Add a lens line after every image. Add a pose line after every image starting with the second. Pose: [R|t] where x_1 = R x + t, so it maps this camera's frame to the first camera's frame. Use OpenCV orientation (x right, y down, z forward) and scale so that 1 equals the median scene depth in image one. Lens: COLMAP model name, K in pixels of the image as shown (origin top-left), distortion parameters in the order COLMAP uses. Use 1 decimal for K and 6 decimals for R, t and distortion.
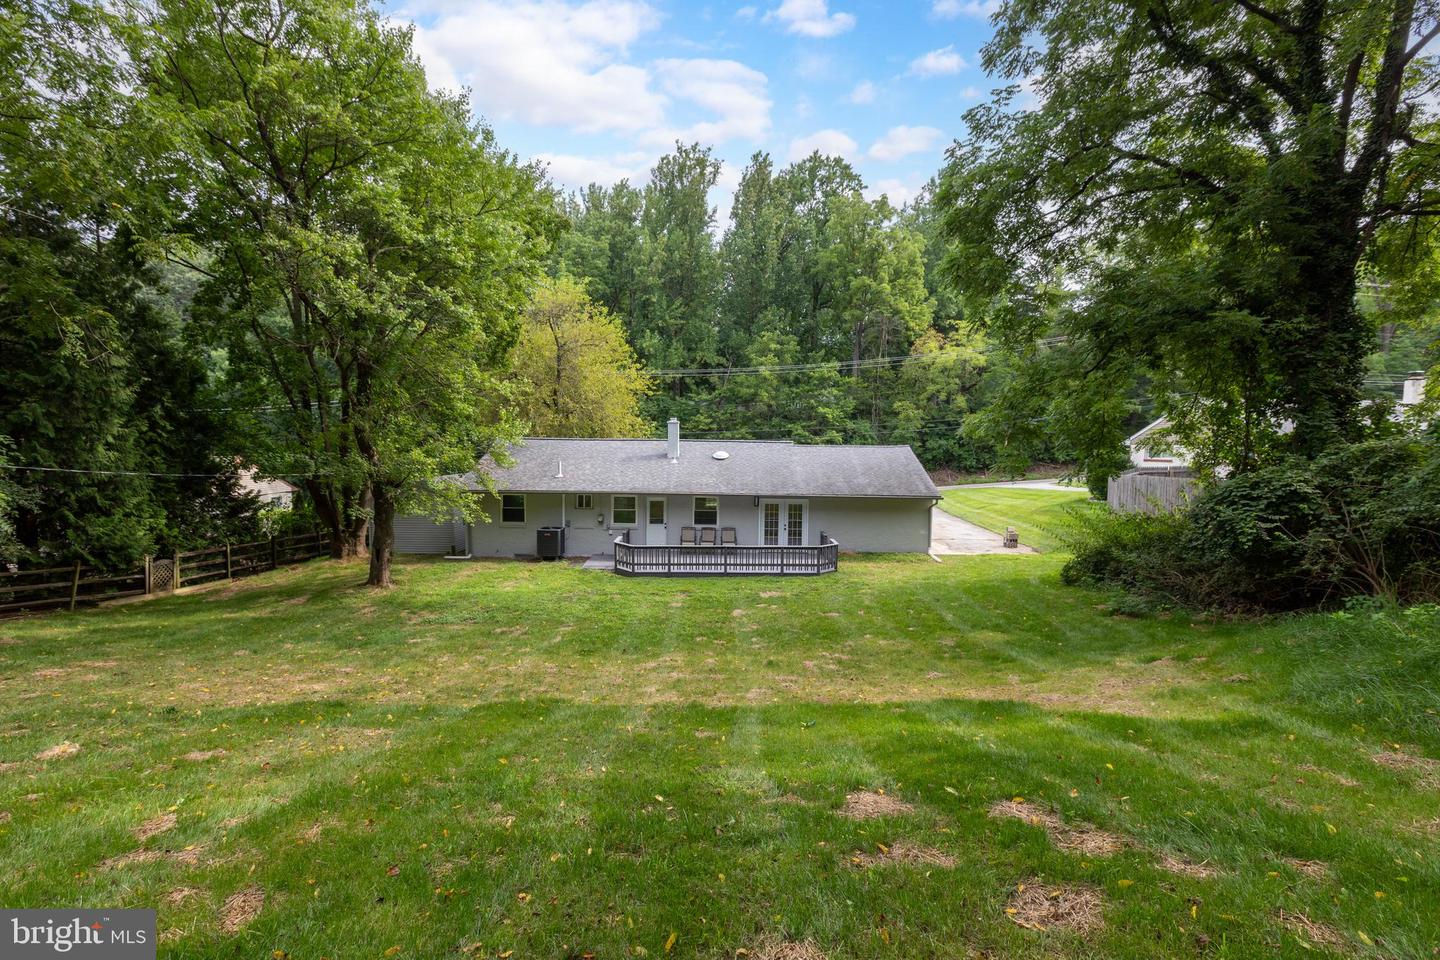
lens RADIAL K [[640.0, 0, 719.1], [0, 640.0, 451.0], [0, 0, 1]] dist [0.001344, 0.001787]
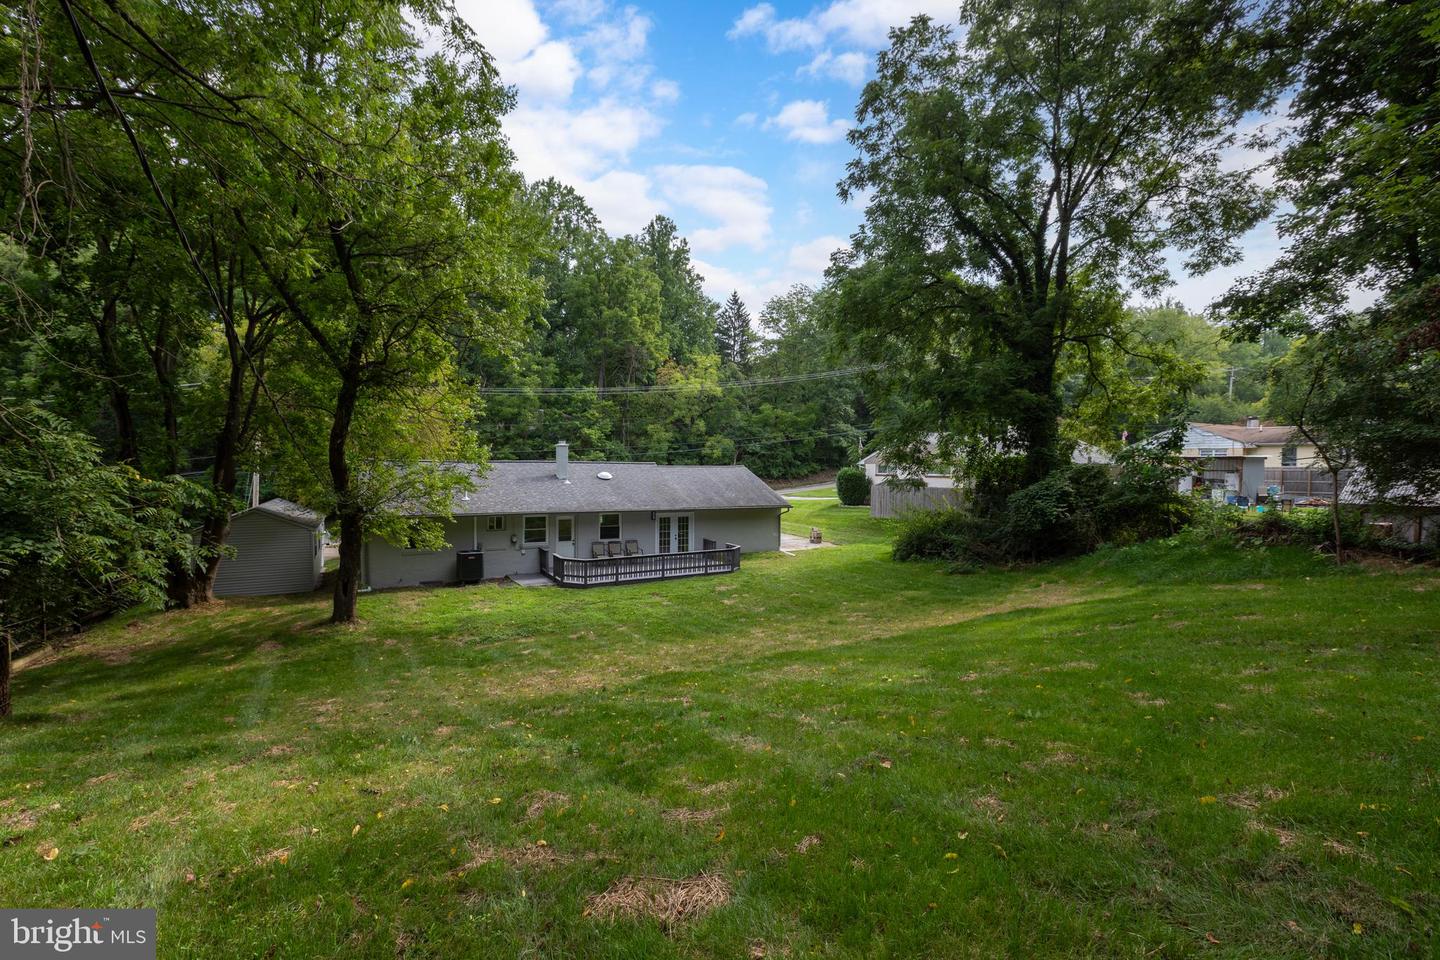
lens RADIAL K [[640.0, 0, 703.7], [0, 640.0, 460.1], [0, 0, 1]] dist [0.001344, 0.001787]
pose [[0.882686, -0.003308, 0.469951, -0.396163], [0.009572, 0.999894, -0.010941, -0.006917], [-0.469865, 0.014156, 0.882625, -0.049235]]
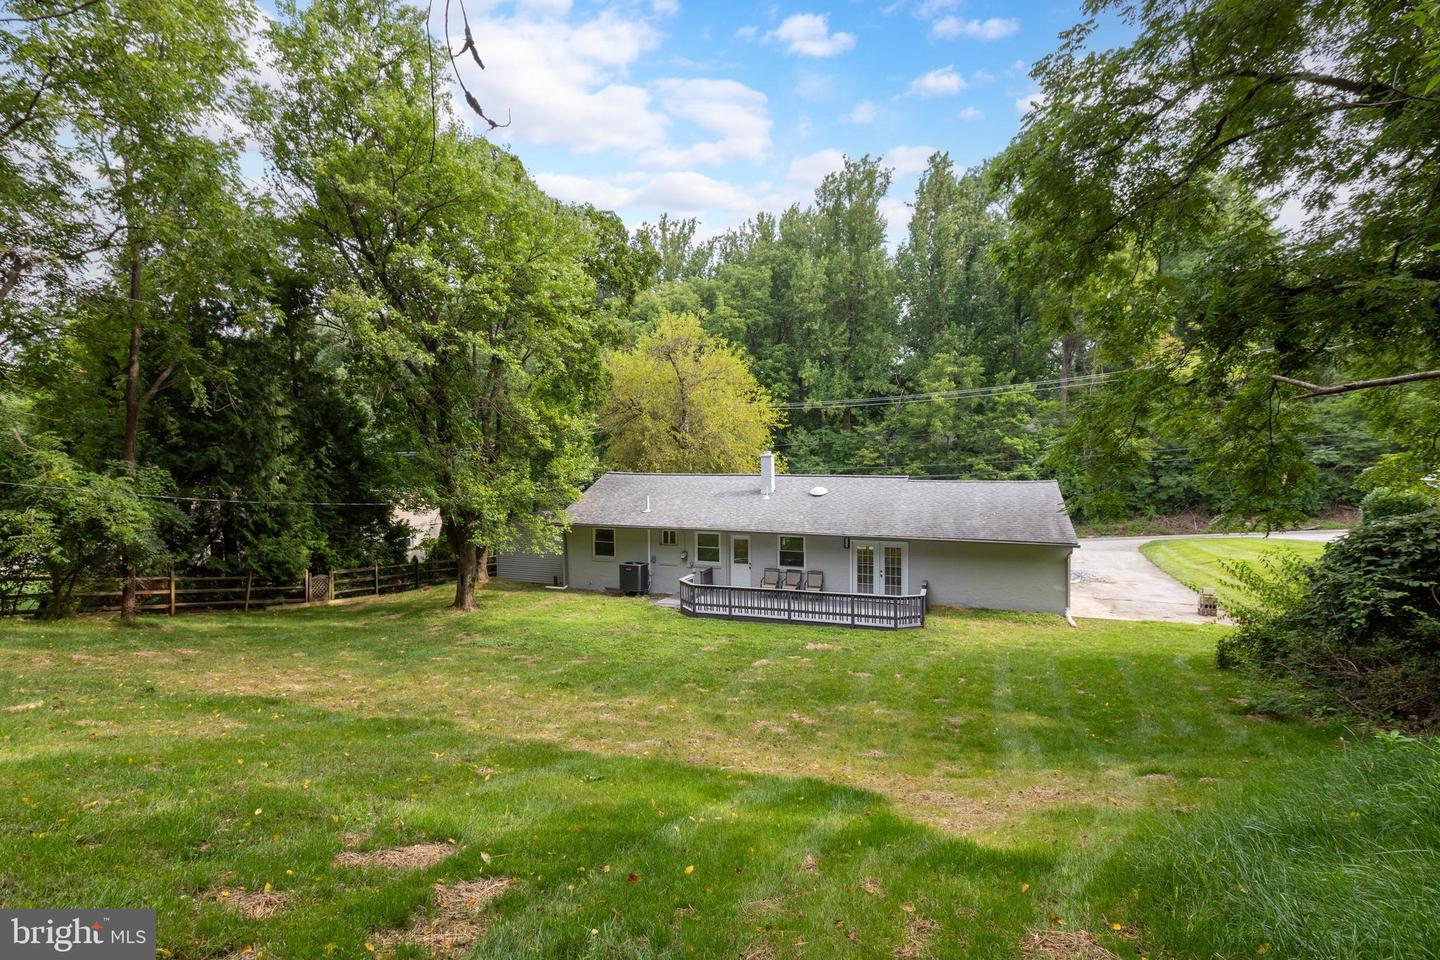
lens RADIAL K [[674.3, 0, 686.8], [0, 674.3, 467.5], [0, 0, 1]] dist [0.003407, 0.002404]
pose [[0.936870, -0.007624, -0.349596, 0.177632], [-0.003792, 0.999482, -0.031959, 0.004735], [0.349658, 0.031267, 0.936355, 0.039400]]
